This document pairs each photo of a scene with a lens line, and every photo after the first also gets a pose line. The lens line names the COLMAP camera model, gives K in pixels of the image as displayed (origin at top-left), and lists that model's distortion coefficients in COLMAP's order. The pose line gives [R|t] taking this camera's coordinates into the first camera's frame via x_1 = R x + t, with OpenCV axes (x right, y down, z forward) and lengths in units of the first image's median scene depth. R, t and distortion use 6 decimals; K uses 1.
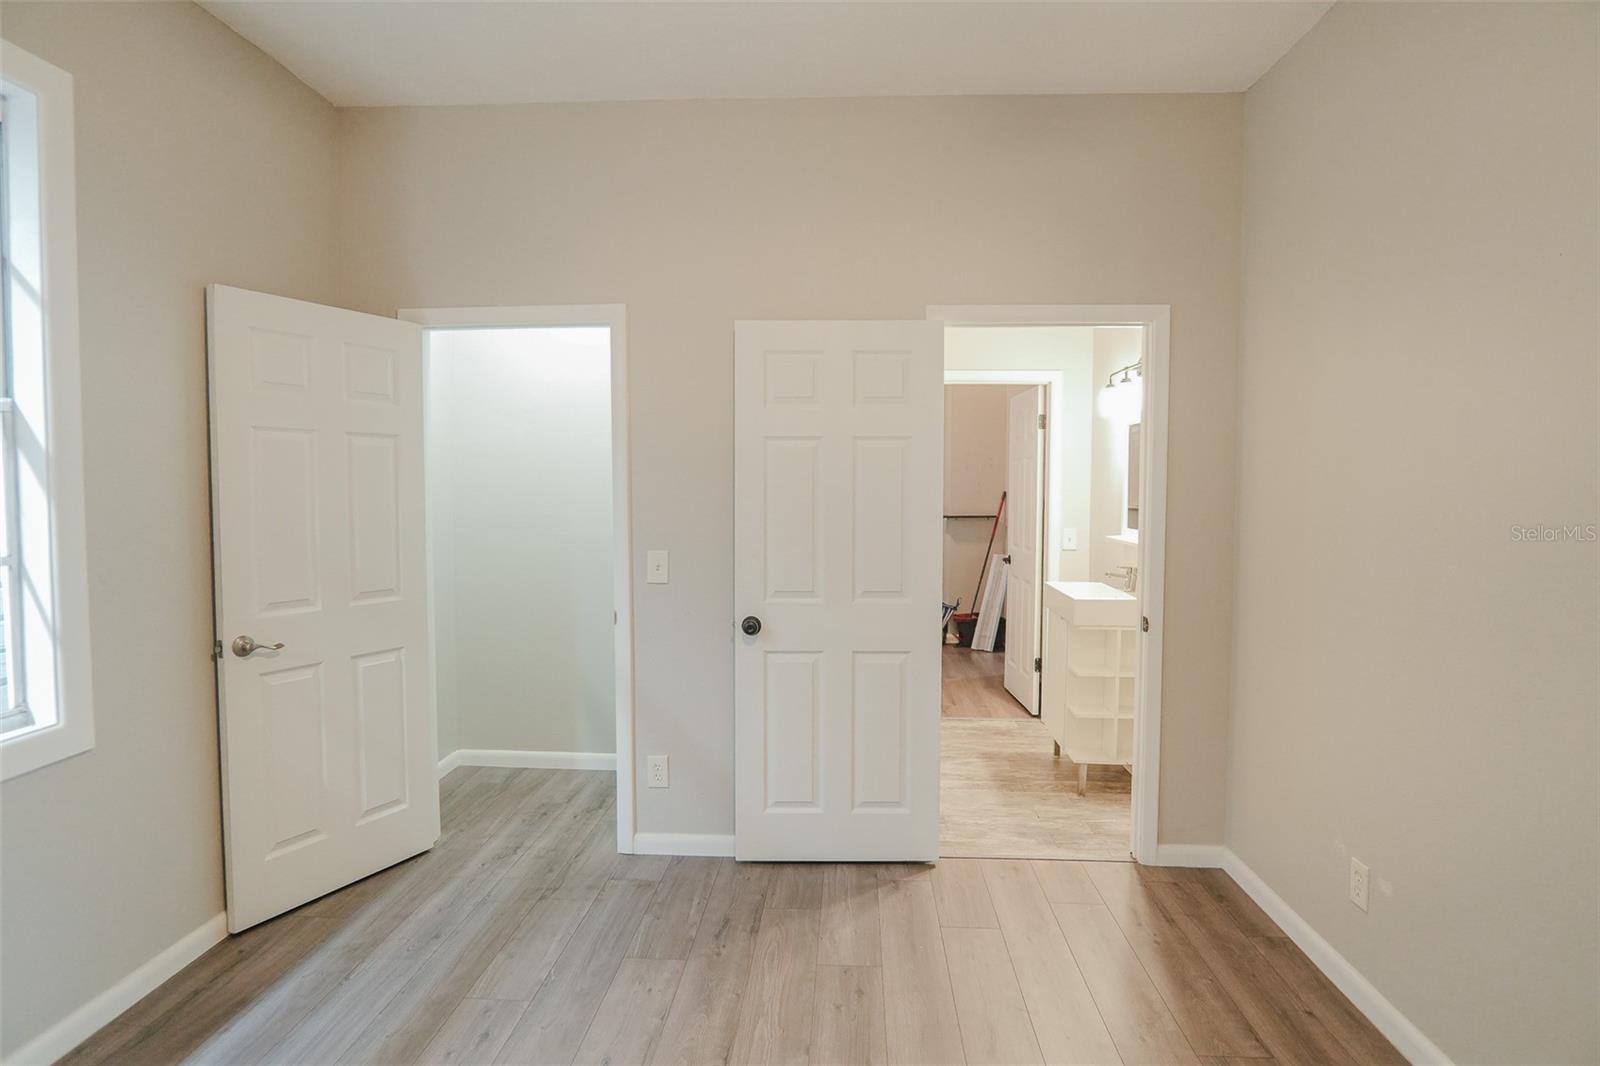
lens RADIAL K [[860.4, 0, 806.4], [0, 860.4, 528.5], [0, 0, 1]] dist [-0.033170, 0.009503]
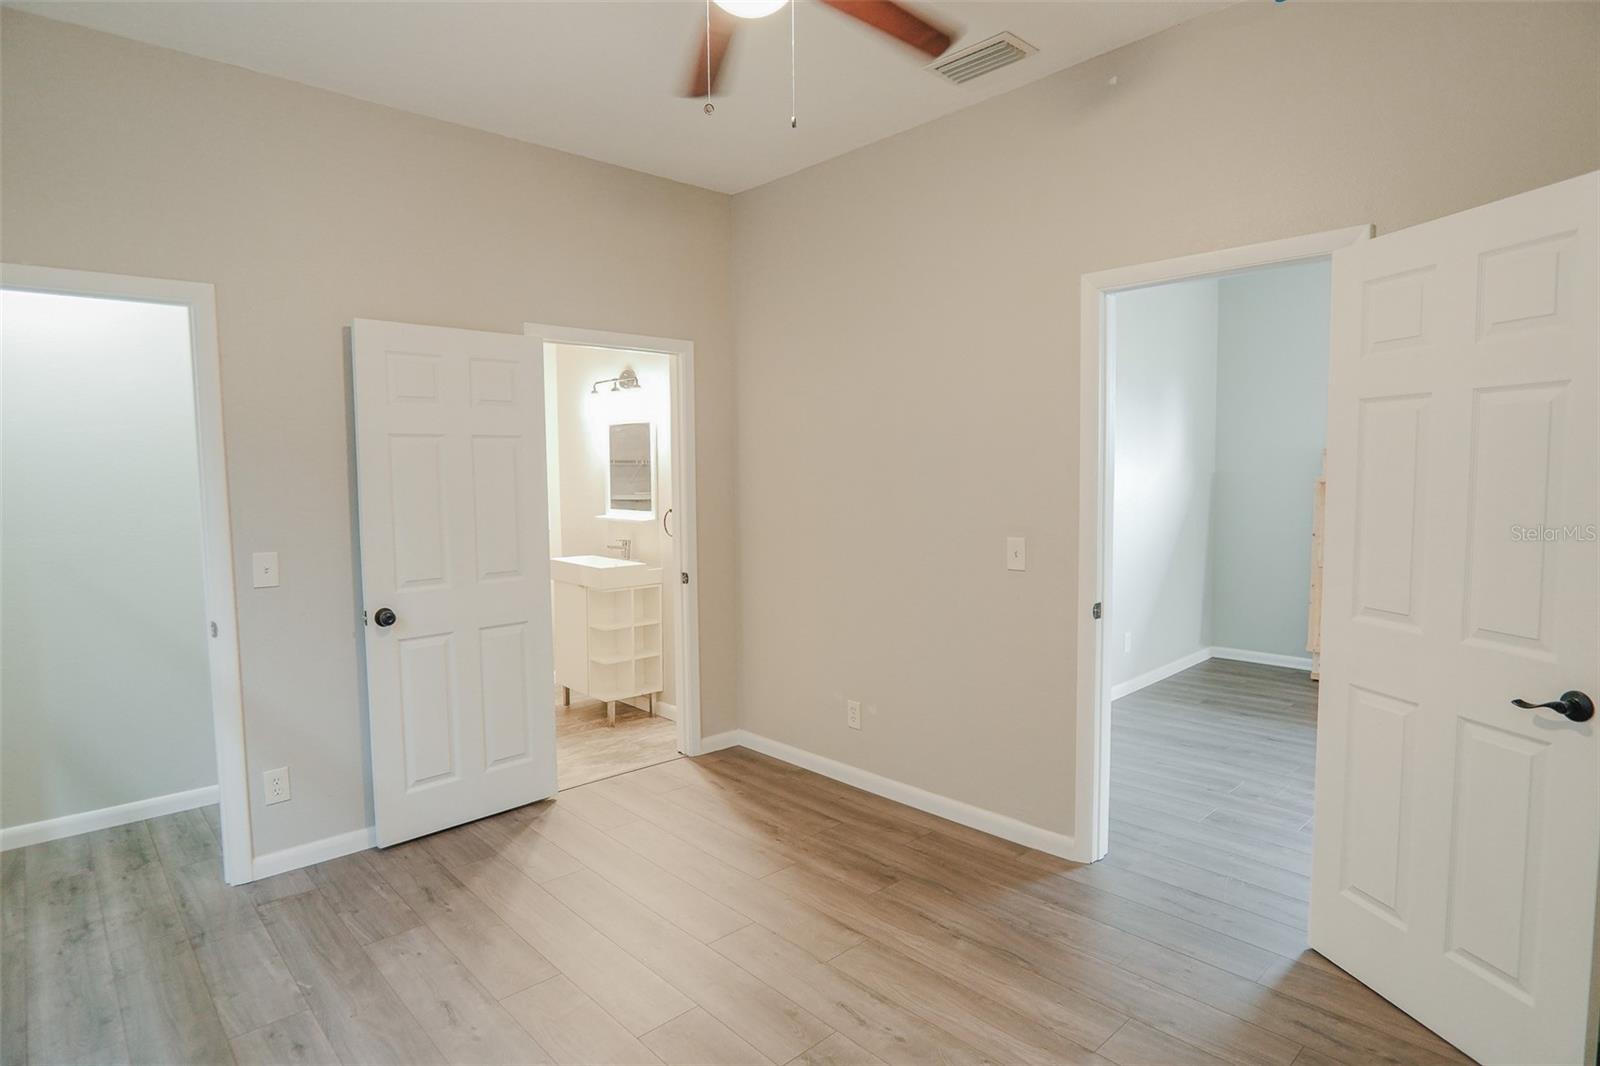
lens RADIAL K [[860.4, 0, 801.7], [0, 860.4, 528.6], [0, 0, 1]] dist [-0.033170, 0.009503]
pose [[0.695520, -0.060135, 0.715986, -0.440619], [0.048739, 0.998145, 0.036488, -0.005722], [-0.716852, 0.009519, 0.697161, -0.072055]]
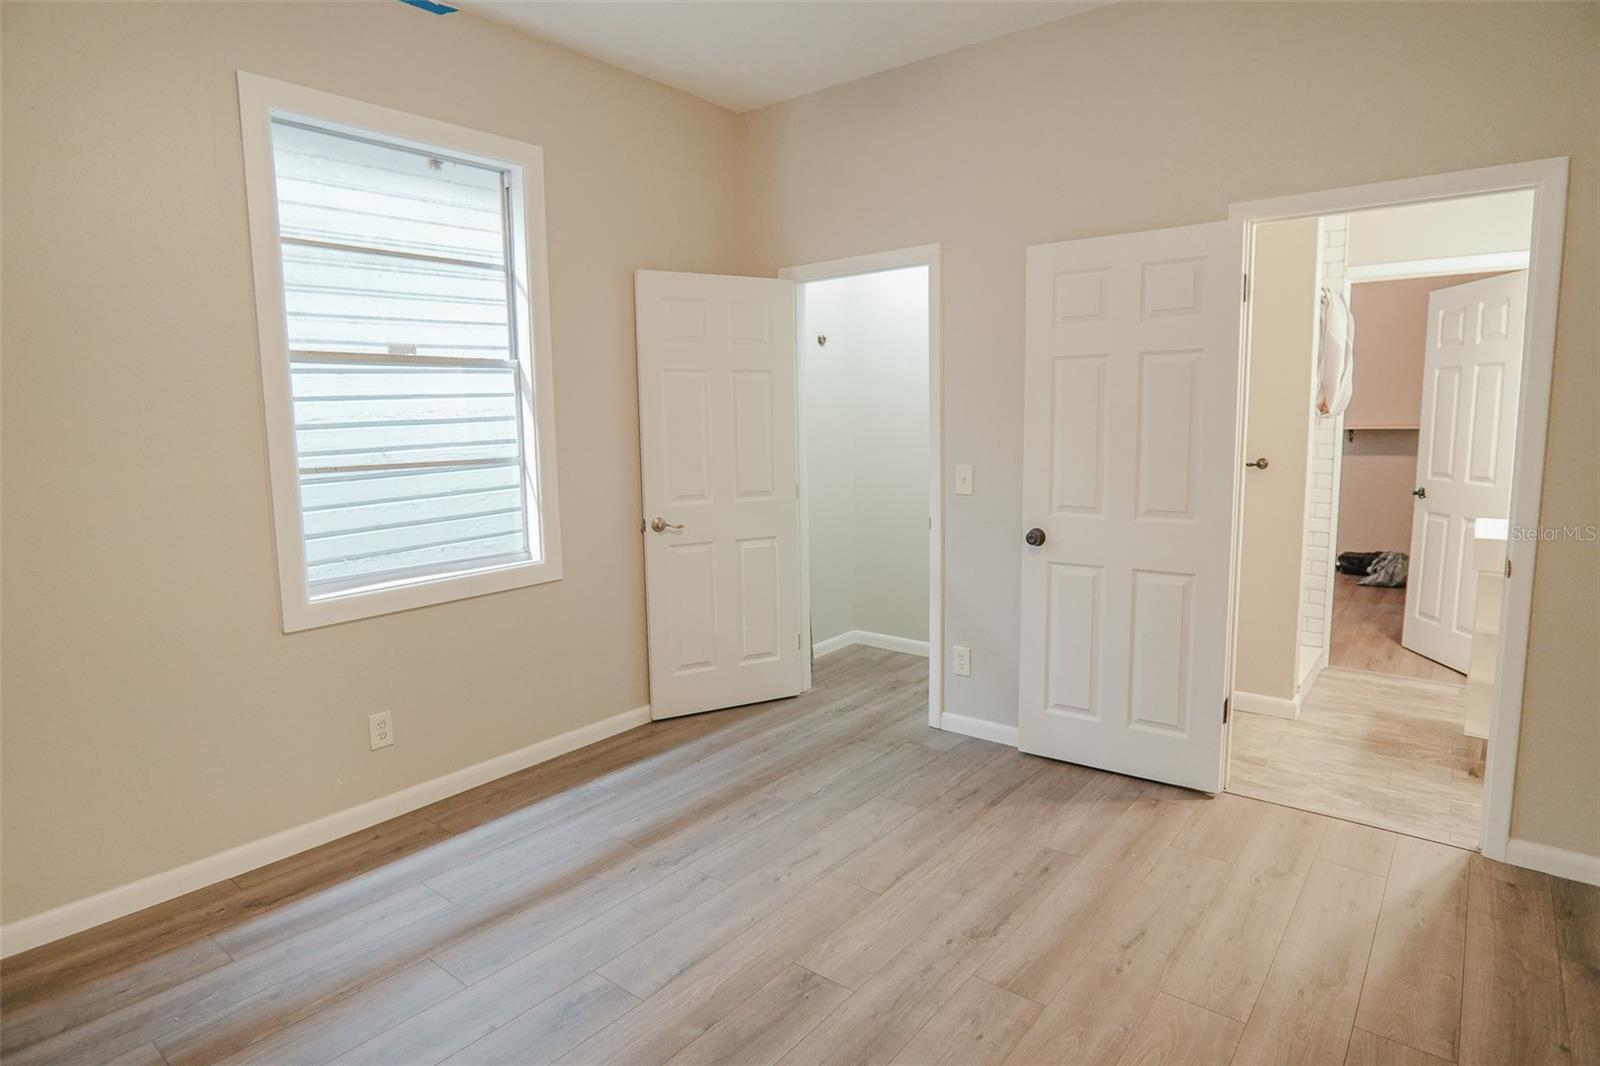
lens RADIAL K [[860.4, 0, 807.9], [0, 860.4, 526.0], [0, 0, 1]] dist [-0.033170, 0.009503]
pose [[0.814976, 0.058893, -0.576494, 0.316157], [-0.011708, 0.996293, 0.085228, 0.012012], [0.579376, -0.062709, 0.812644, -0.027557]]
